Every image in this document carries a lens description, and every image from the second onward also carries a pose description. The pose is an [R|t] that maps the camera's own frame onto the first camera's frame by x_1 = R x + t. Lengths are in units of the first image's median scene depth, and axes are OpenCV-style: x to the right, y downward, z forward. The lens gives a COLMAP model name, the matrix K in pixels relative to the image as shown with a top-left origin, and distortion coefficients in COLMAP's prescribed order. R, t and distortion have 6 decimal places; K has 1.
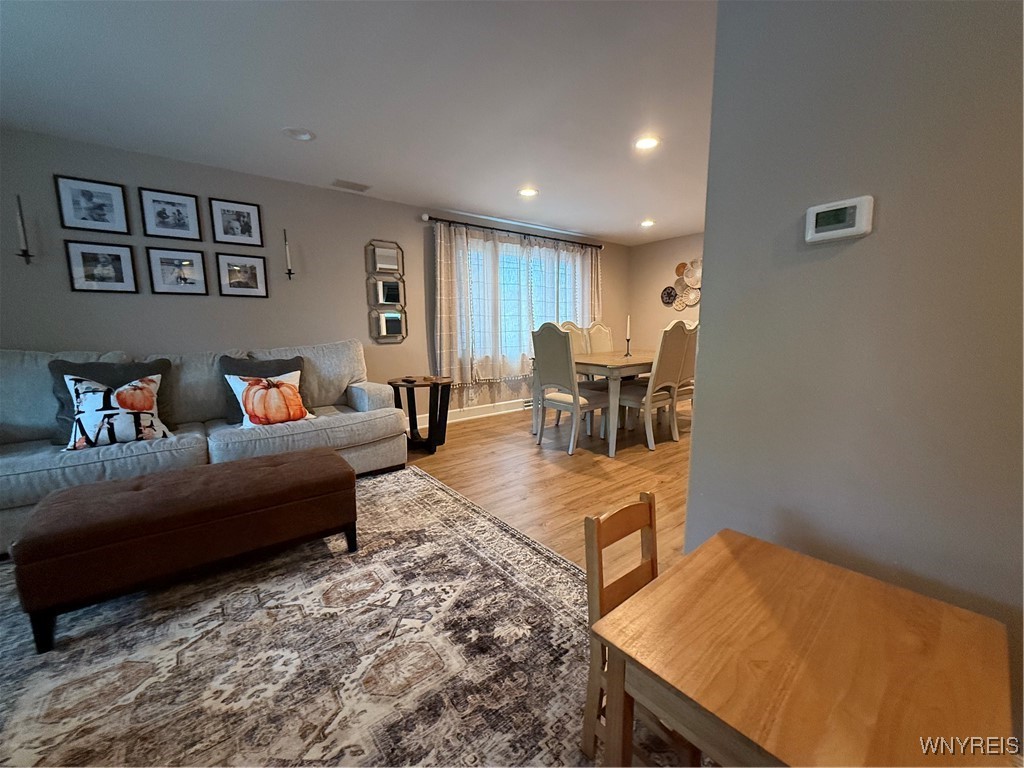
lens RADIAL K [[408.9, 0, 514.5], [0, 408.9, 383.4], [0, 0, 1]] dist [0.001523, -0.000187]
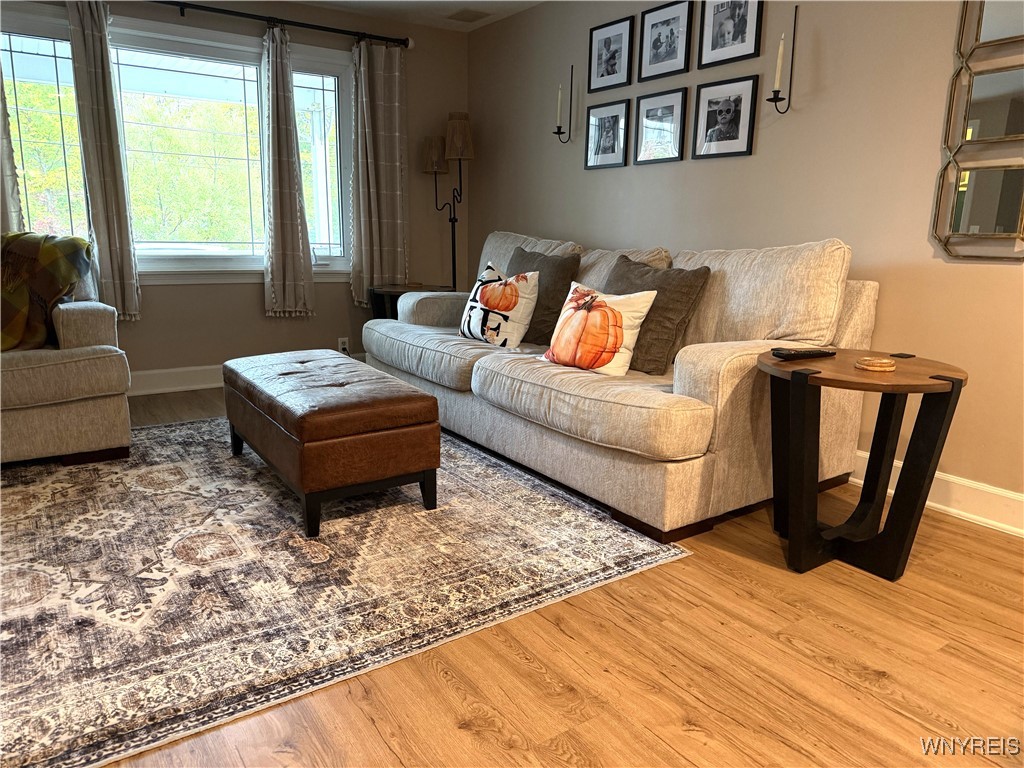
lens RADIAL K [[715.5, 0, 511.4], [0, 715.5, 392.7], [0, 0, 1]] dist [0.011775, -0.017000]
pose [[-0.068188, 0.231505, -0.970441, 0.413343], [-0.151438, 0.959032, 0.239424, -0.092981], [0.986112, 0.163287, -0.030336, 0.809402]]
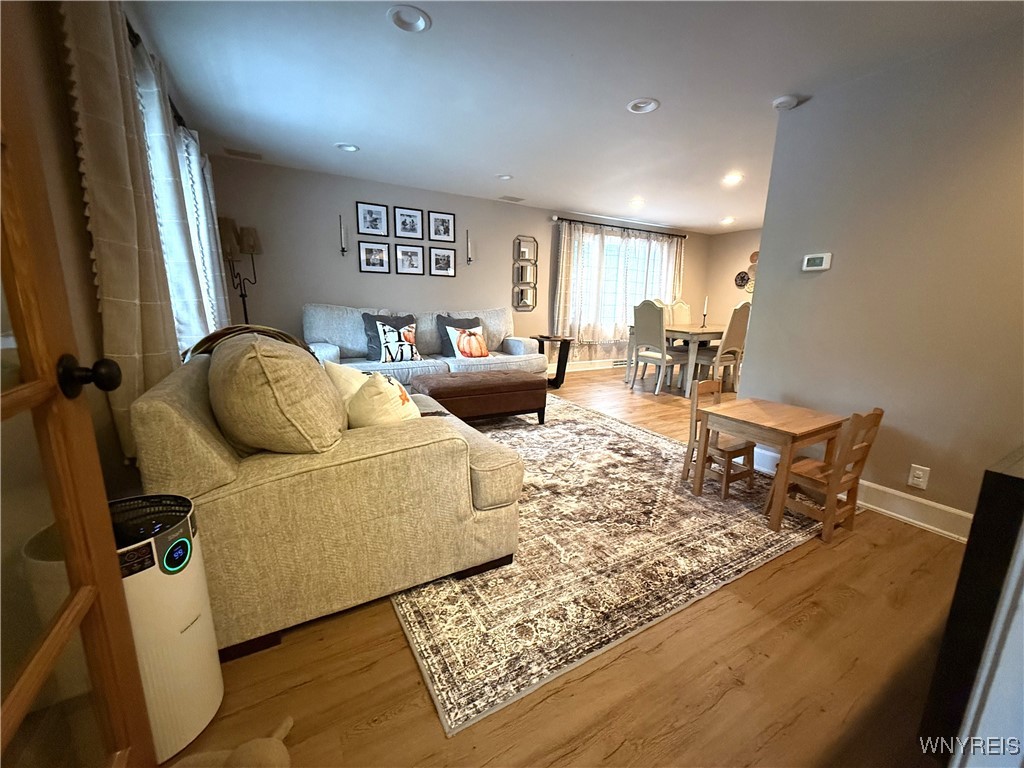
lens RADIAL K [[408.9, 0, 514.9], [0, 408.9, 383.8], [0, 0, 1]] dist [0.001523, -0.000187]
pose [[0.989295, 0.060715, -0.132697, -0.172211], [-0.051757, 0.996207, 0.069947, 0.066681], [0.136440, -0.062330, 0.988686, -0.494112]]
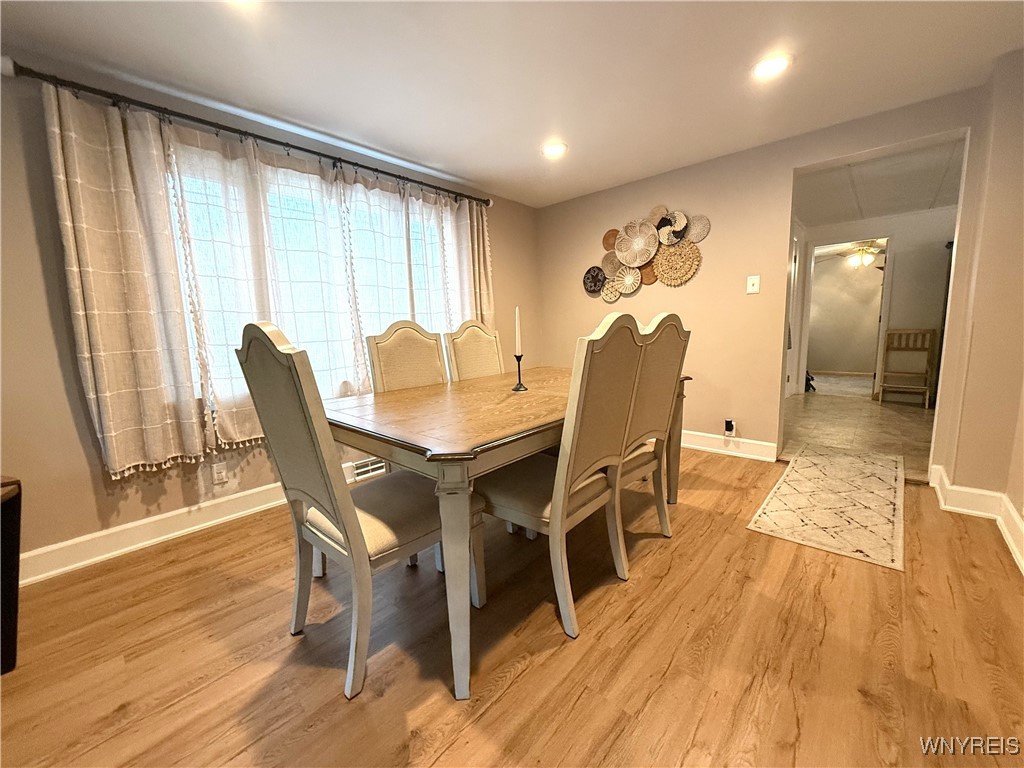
lens RADIAL K [[408.9, 0, 512.3], [0, 408.9, 385.5], [0, 0, 1]] dist [0.001523, -0.000187]
pose [[0.986996, -0.041379, 0.155330, 0.247229], [0.041161, 0.999142, 0.004622, -0.095892], [-0.155388, 0.001832, 0.987852, 0.665885]]
